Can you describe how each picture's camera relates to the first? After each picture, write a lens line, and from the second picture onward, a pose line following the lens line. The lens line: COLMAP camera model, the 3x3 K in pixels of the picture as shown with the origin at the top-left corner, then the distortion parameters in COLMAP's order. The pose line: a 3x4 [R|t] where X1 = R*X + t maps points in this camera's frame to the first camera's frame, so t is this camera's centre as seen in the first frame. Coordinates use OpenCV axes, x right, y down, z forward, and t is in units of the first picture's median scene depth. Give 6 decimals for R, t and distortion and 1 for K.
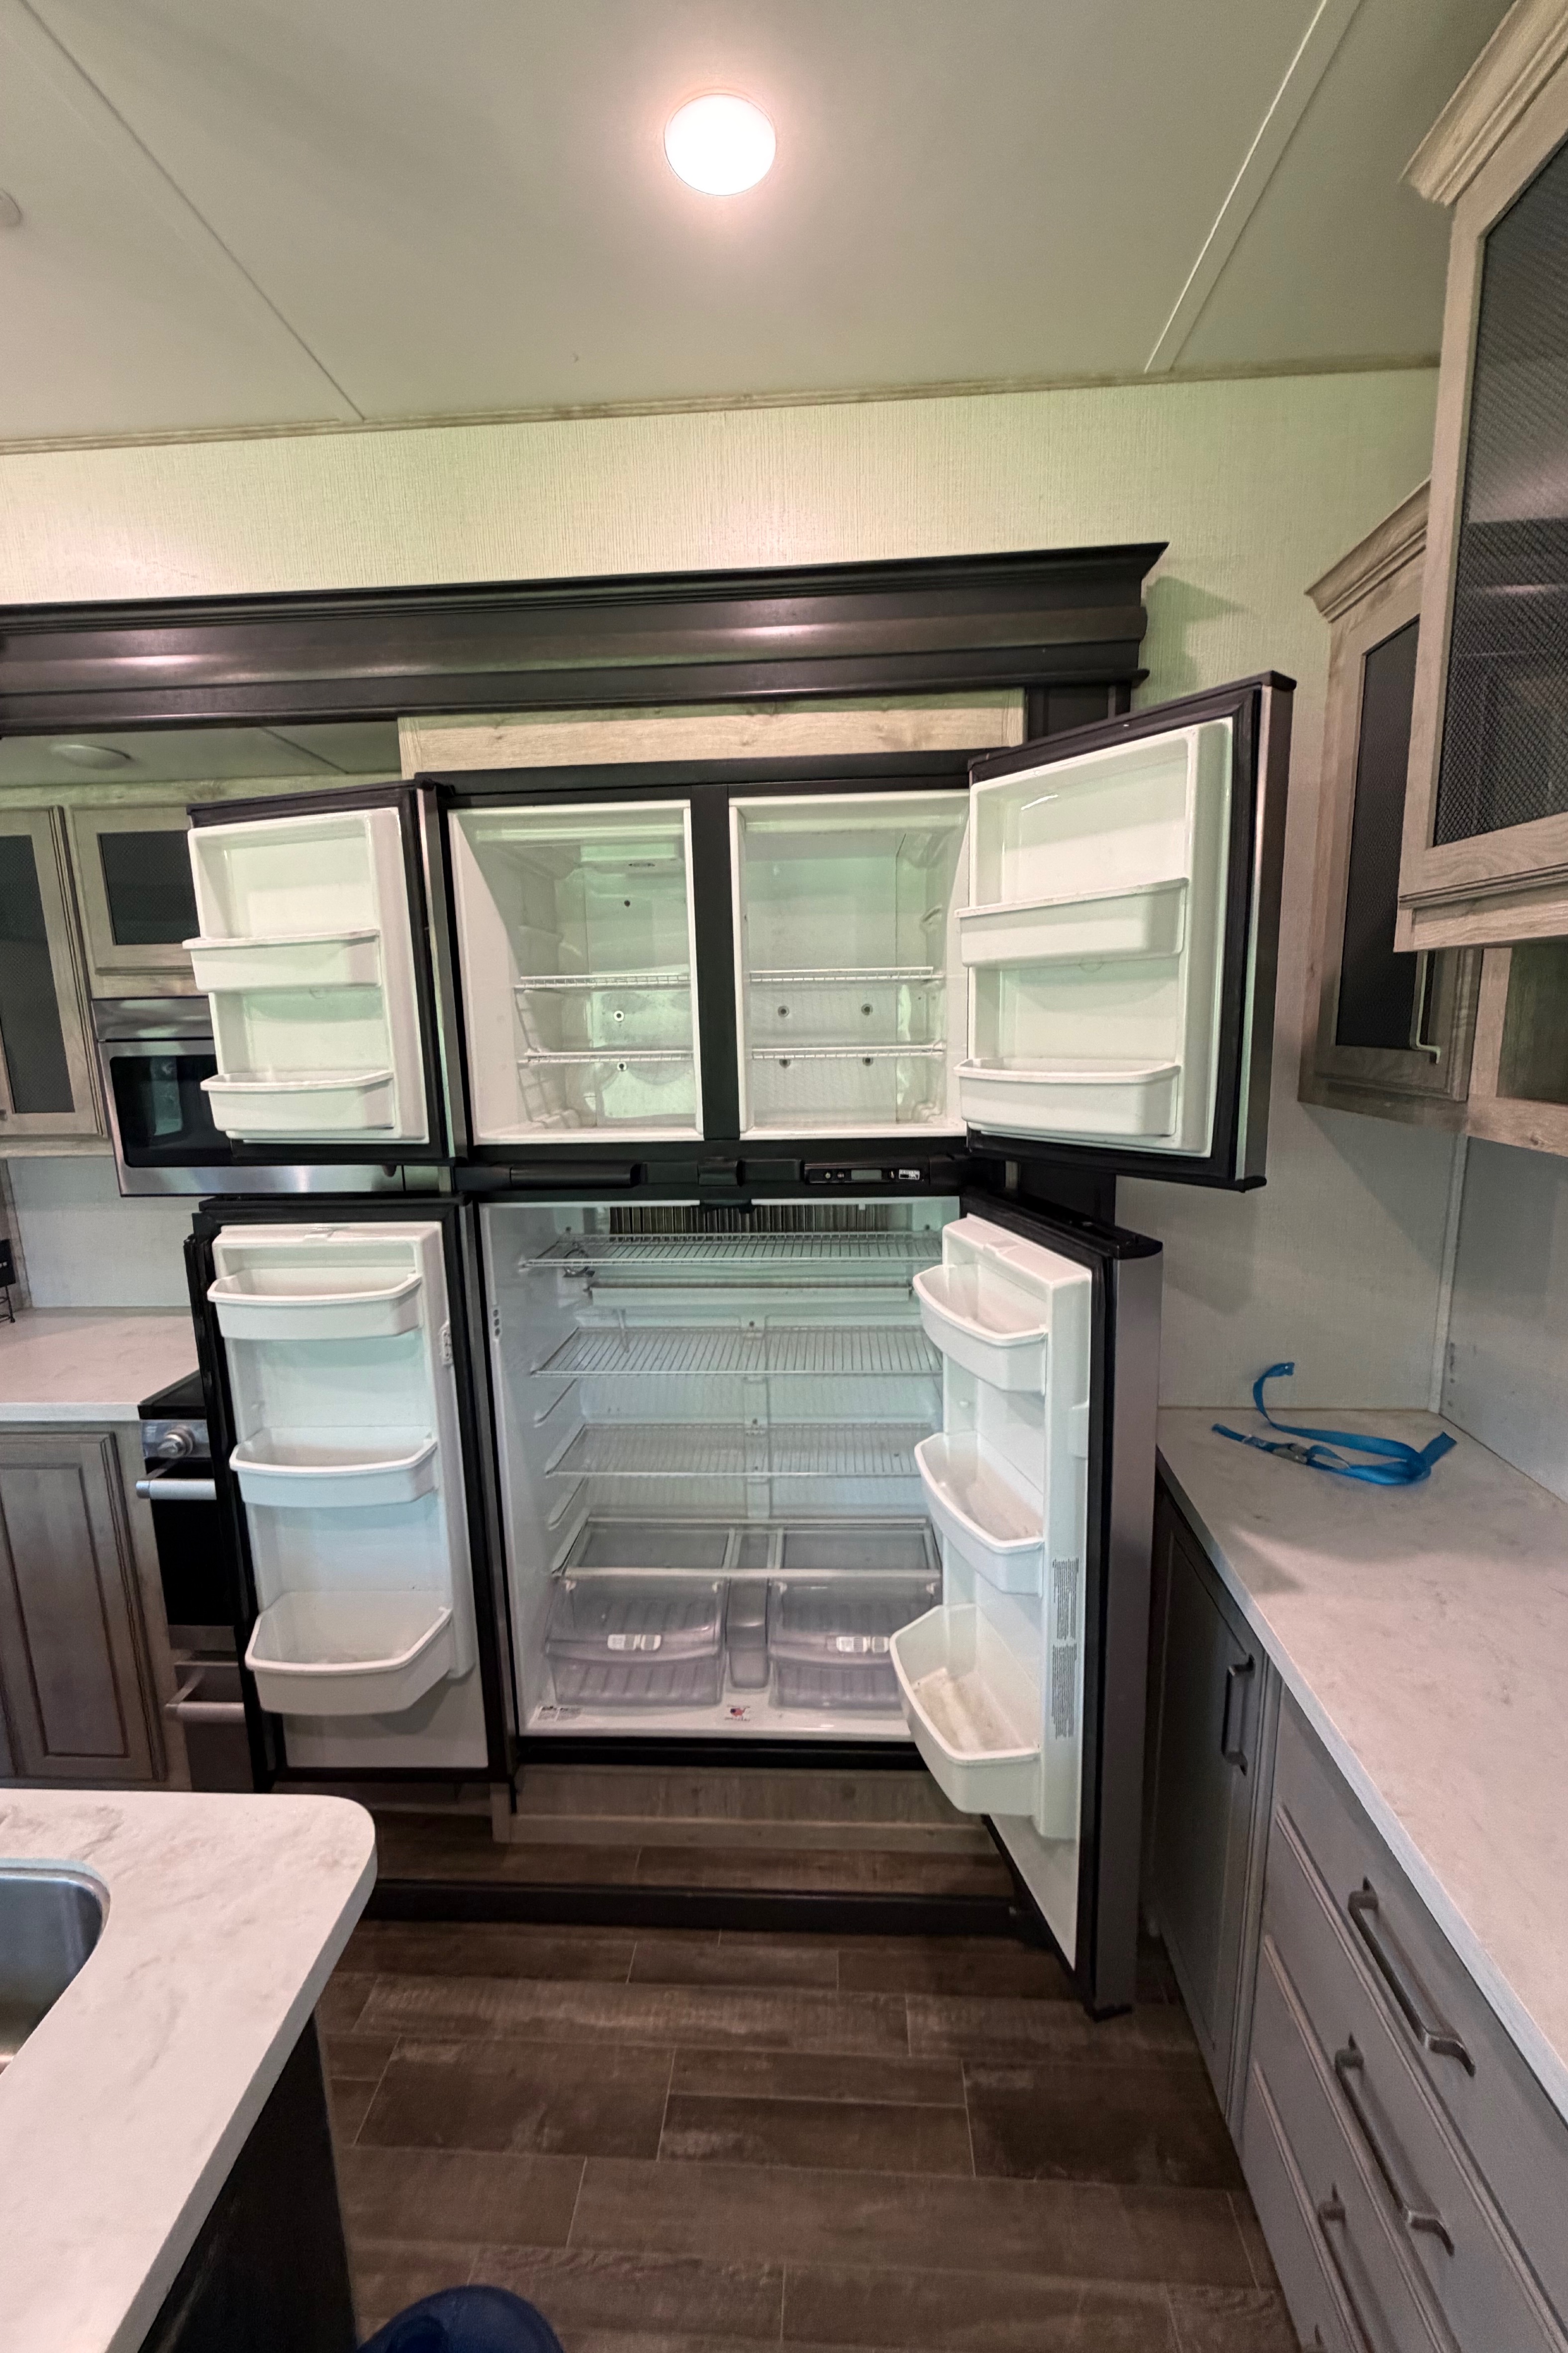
lens RADIAL K [[936.5, 0, 784.0], [0, 936.5, 1176.5], [0, 0, 1]] dist [0.001150, 0.000191]
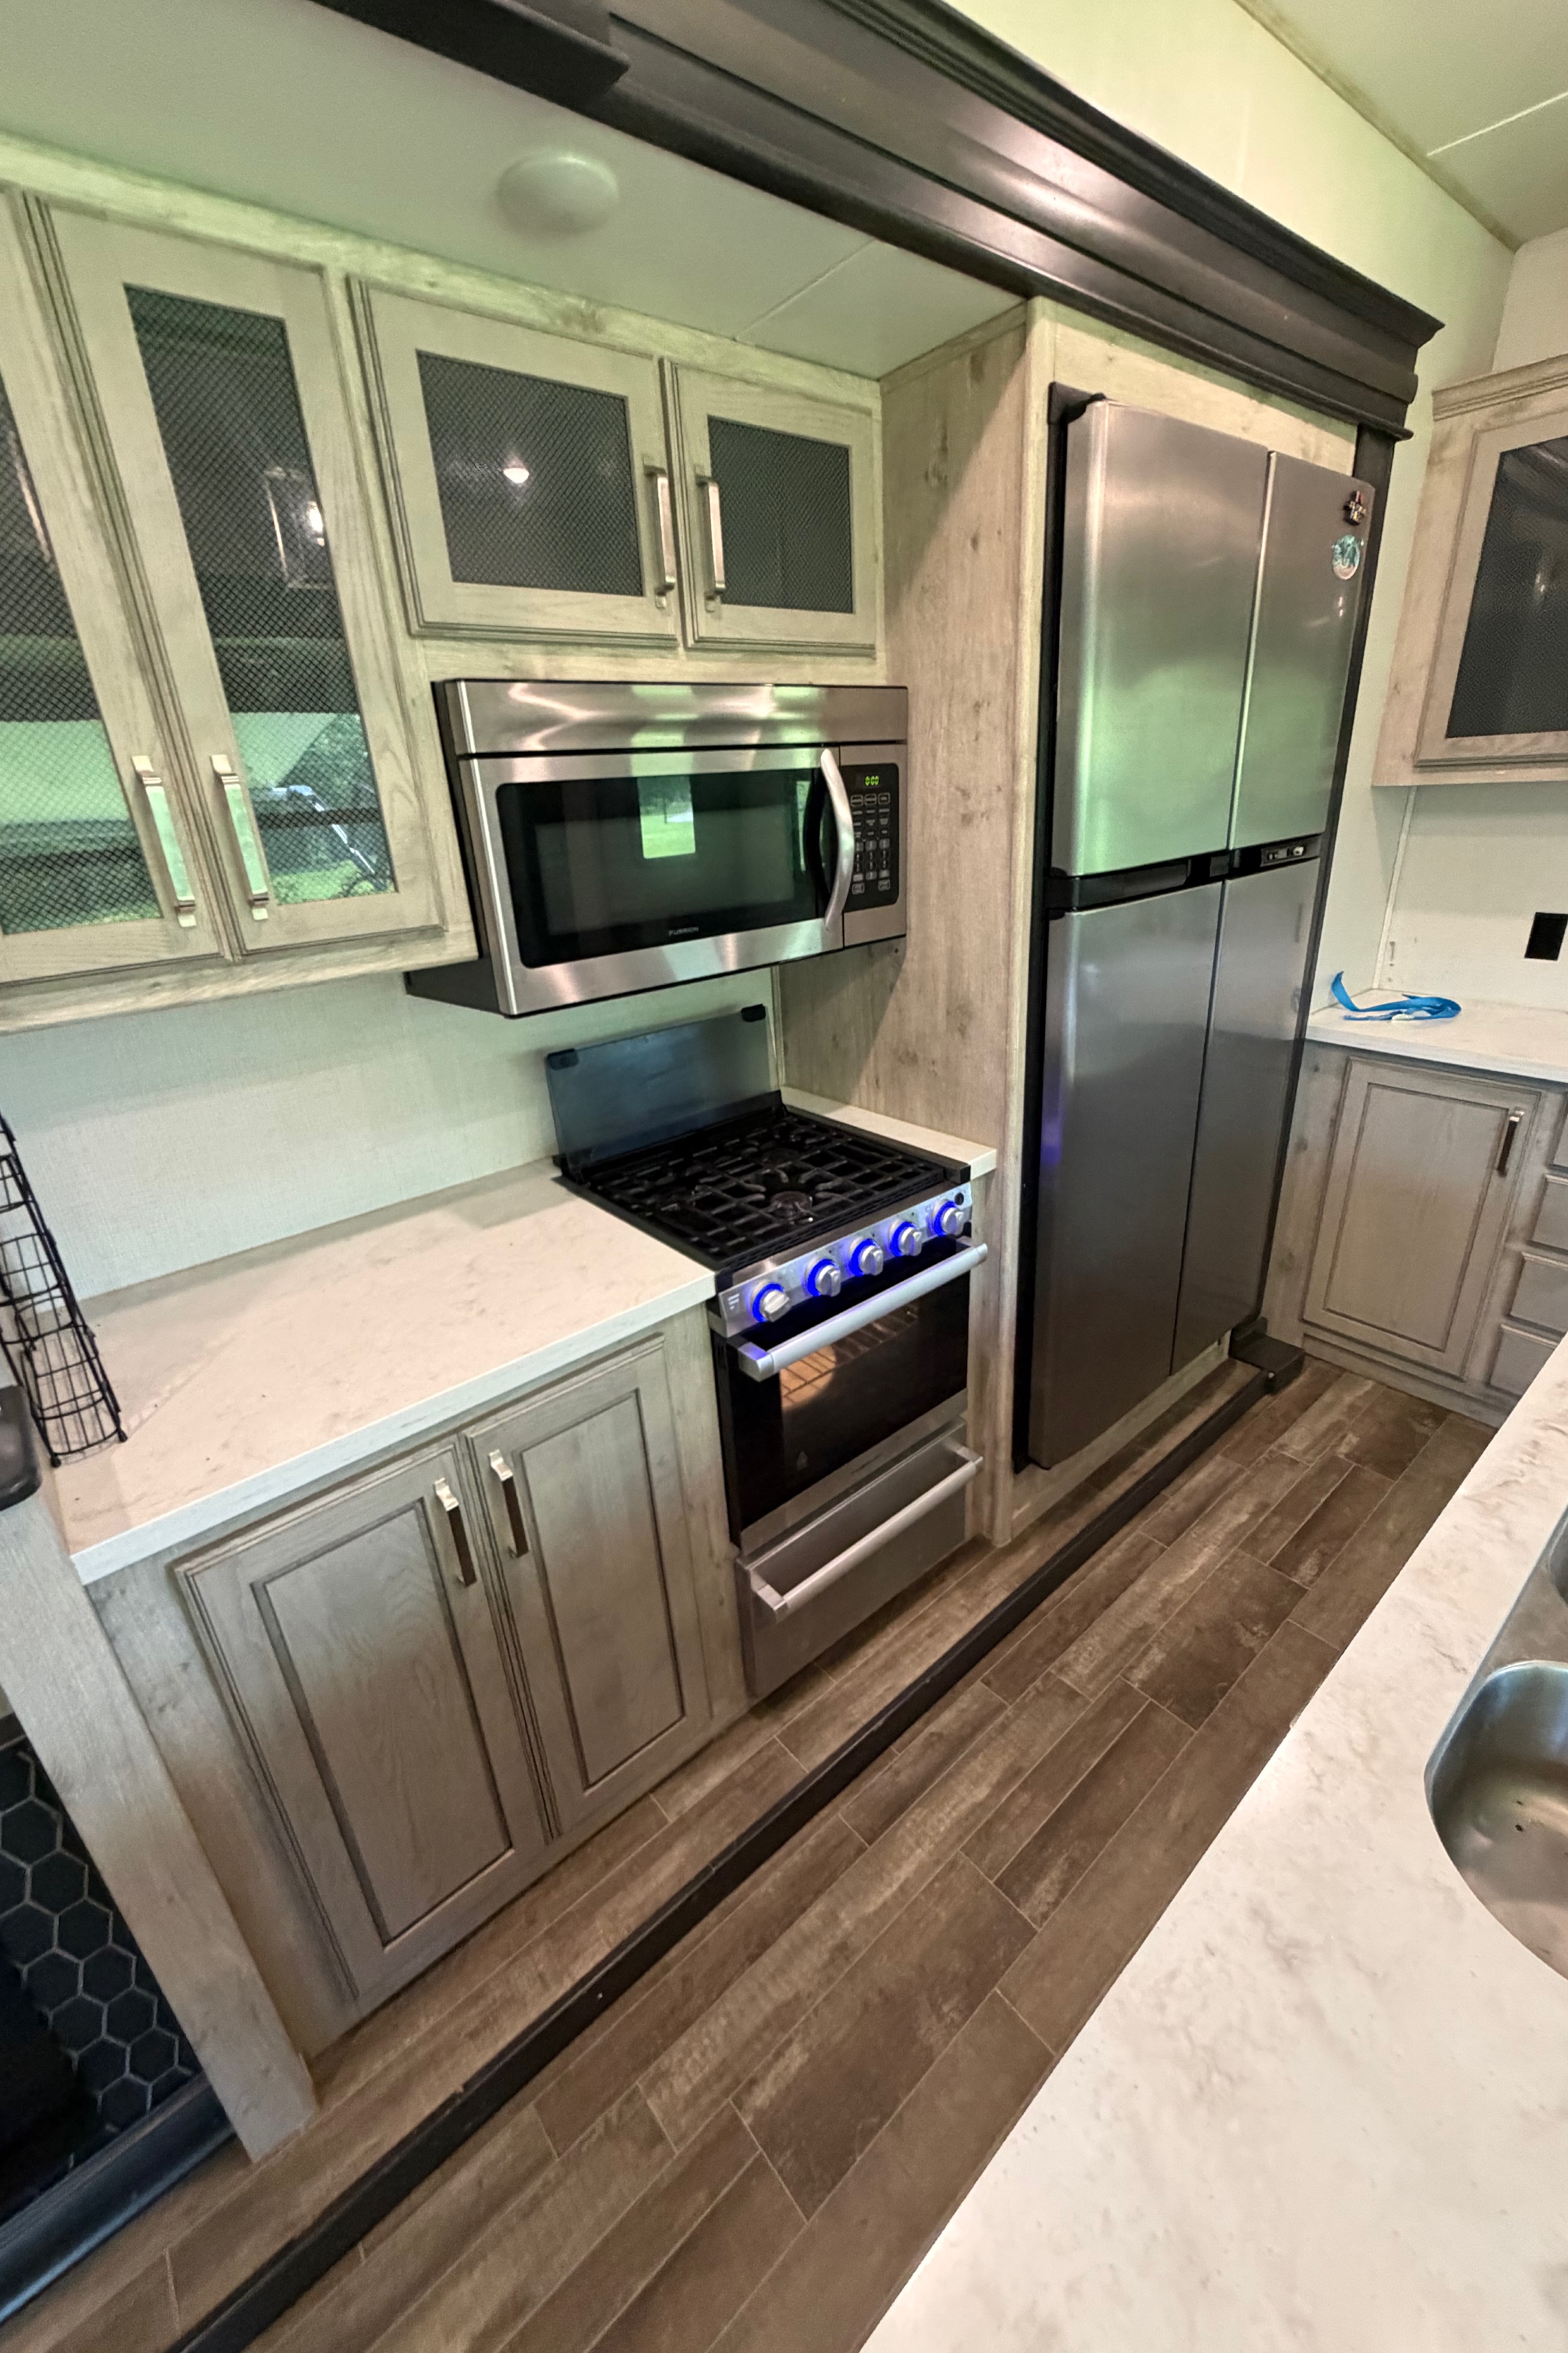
lens RADIAL K [[936.5, 0, 784.0], [0, 936.5, 1176.5], [0, 0, 1]] dist [0.001150, 0.000191]
pose [[0.725953, -0.282967, 0.626835, -1.095634], [0.157566, 0.955624, 0.248908, -0.006212], [-0.669451, -0.081928, 0.738324, 0.425775]]
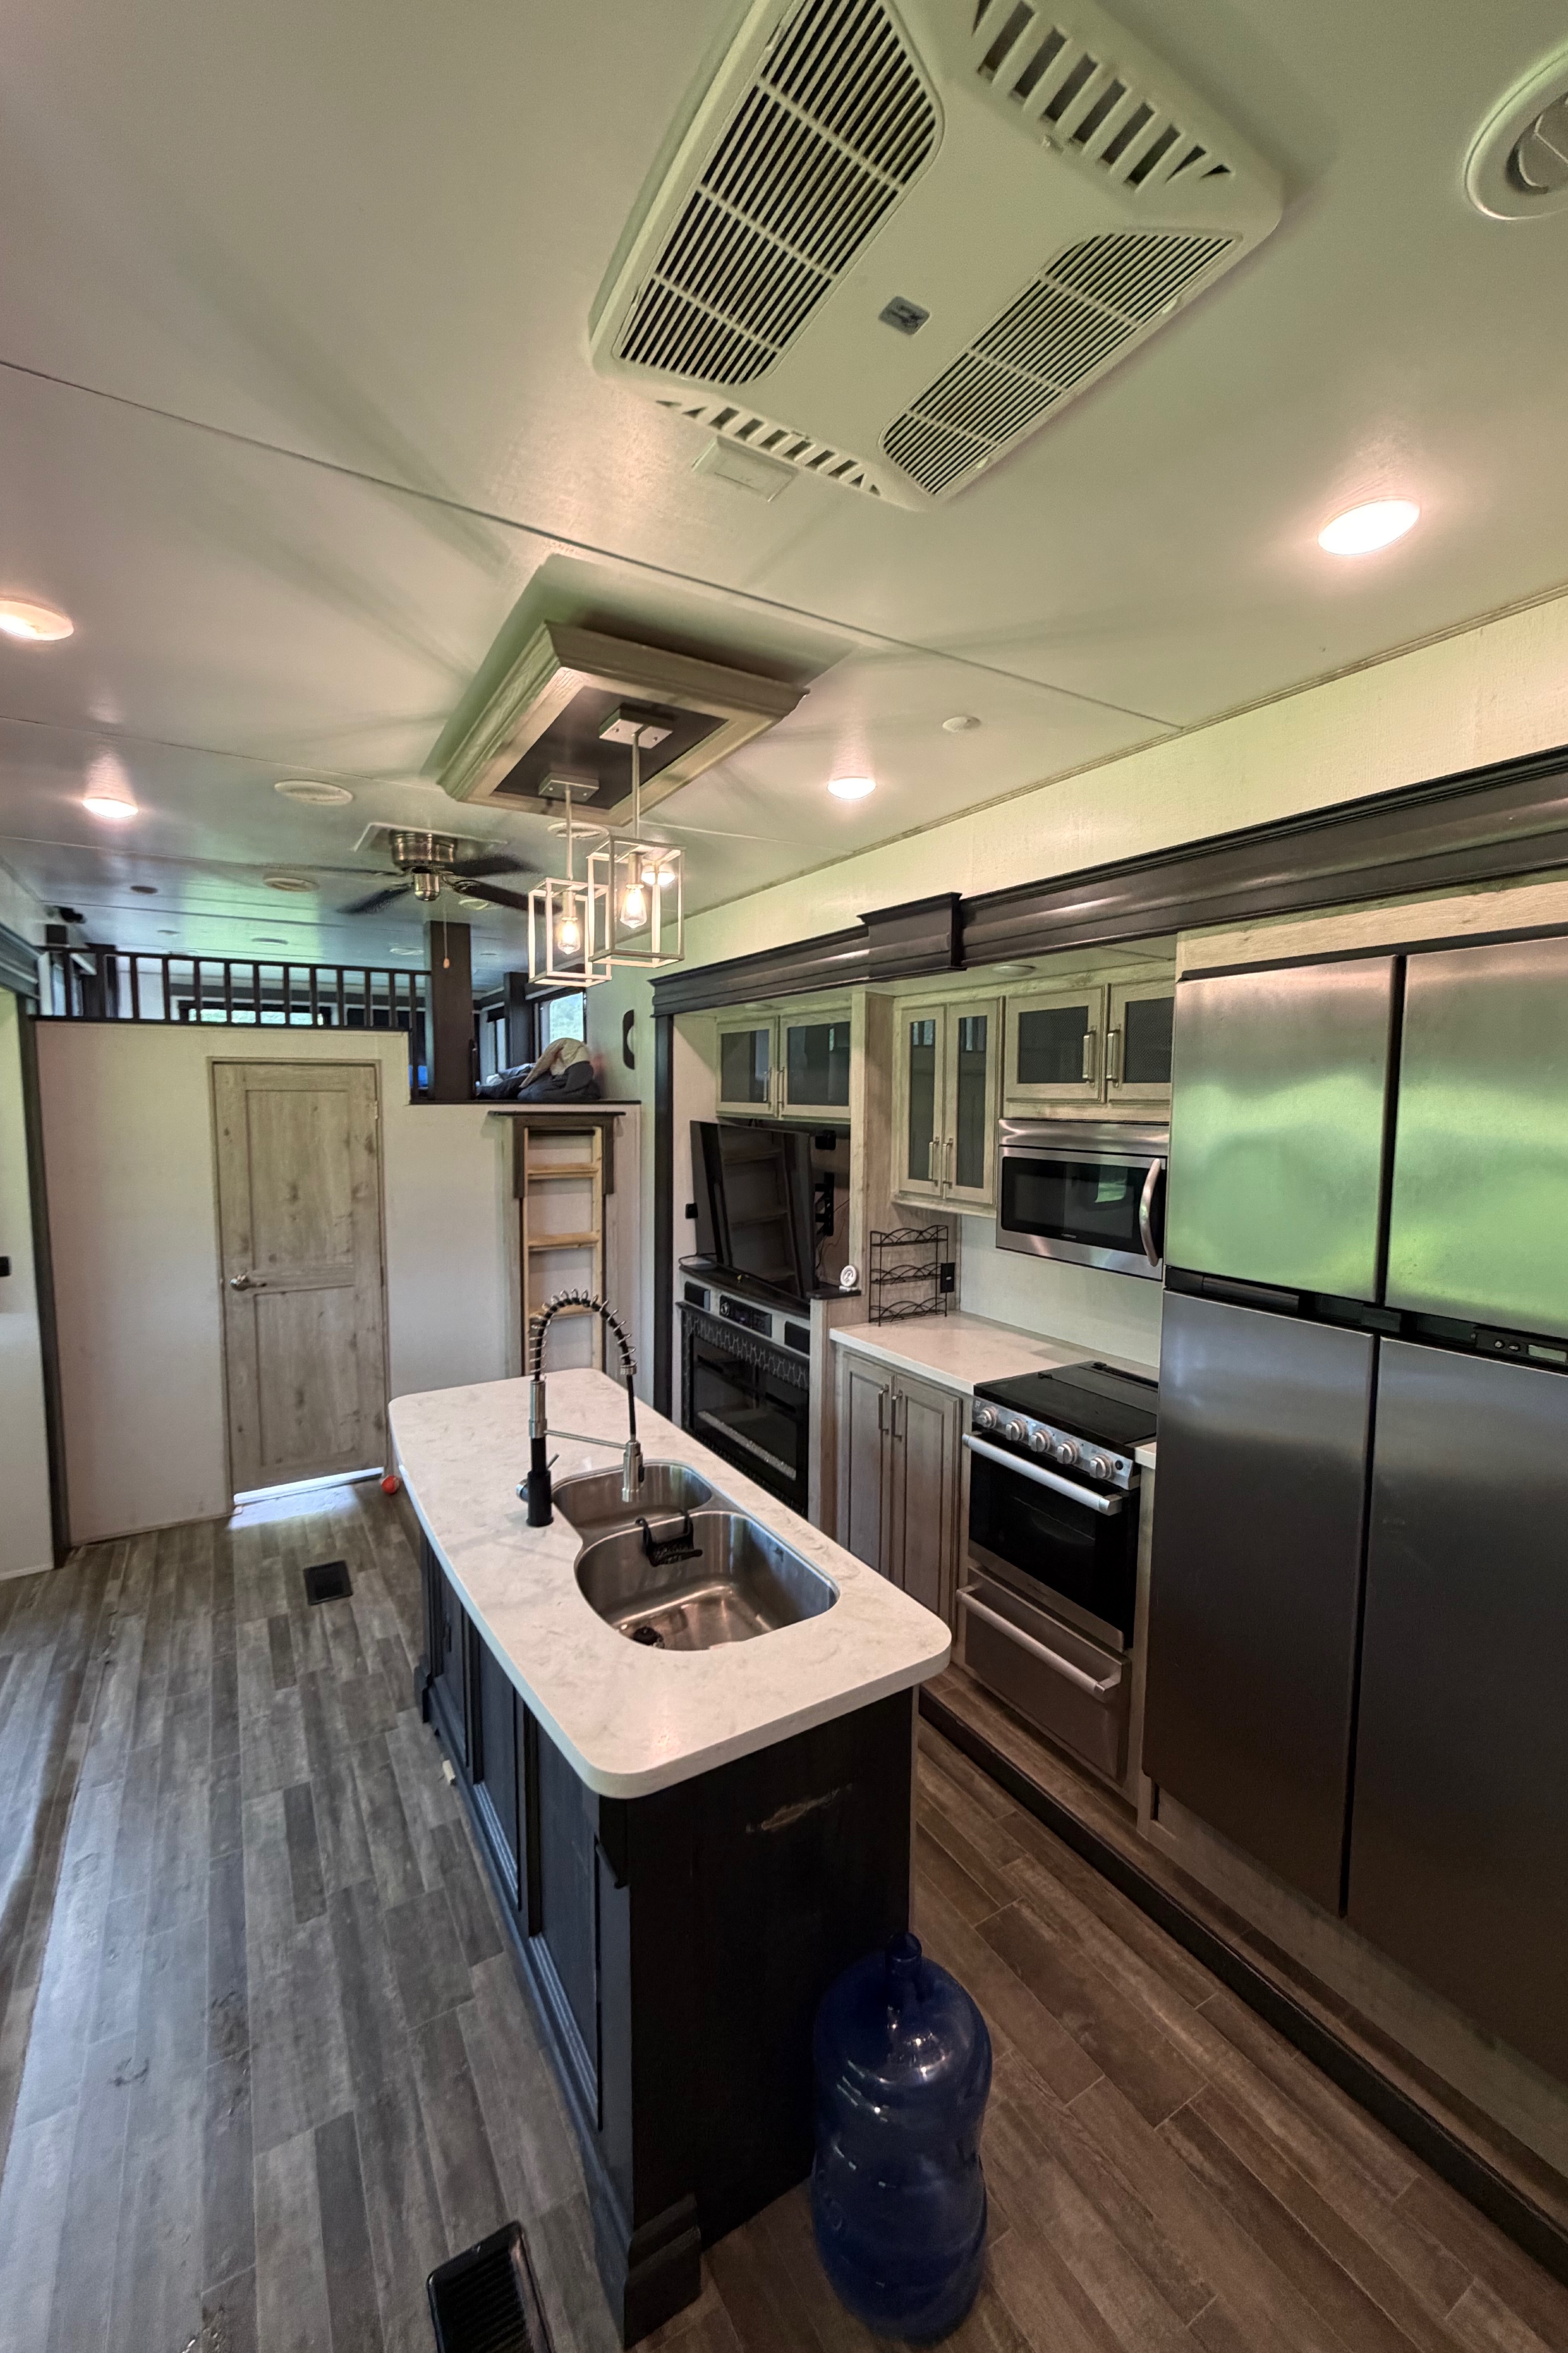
lens RADIAL K [[936.5, 0, 784.0], [0, 936.5, 1176.5], [0, 0, 1]] dist [0.001150, 0.000191]
pose [[0.557723, 0.098210, -0.824196, 0.358306], [-0.160977, 0.986920, 0.008670, -0.053702], [0.814267, 0.127841, 0.566238, -0.155110]]
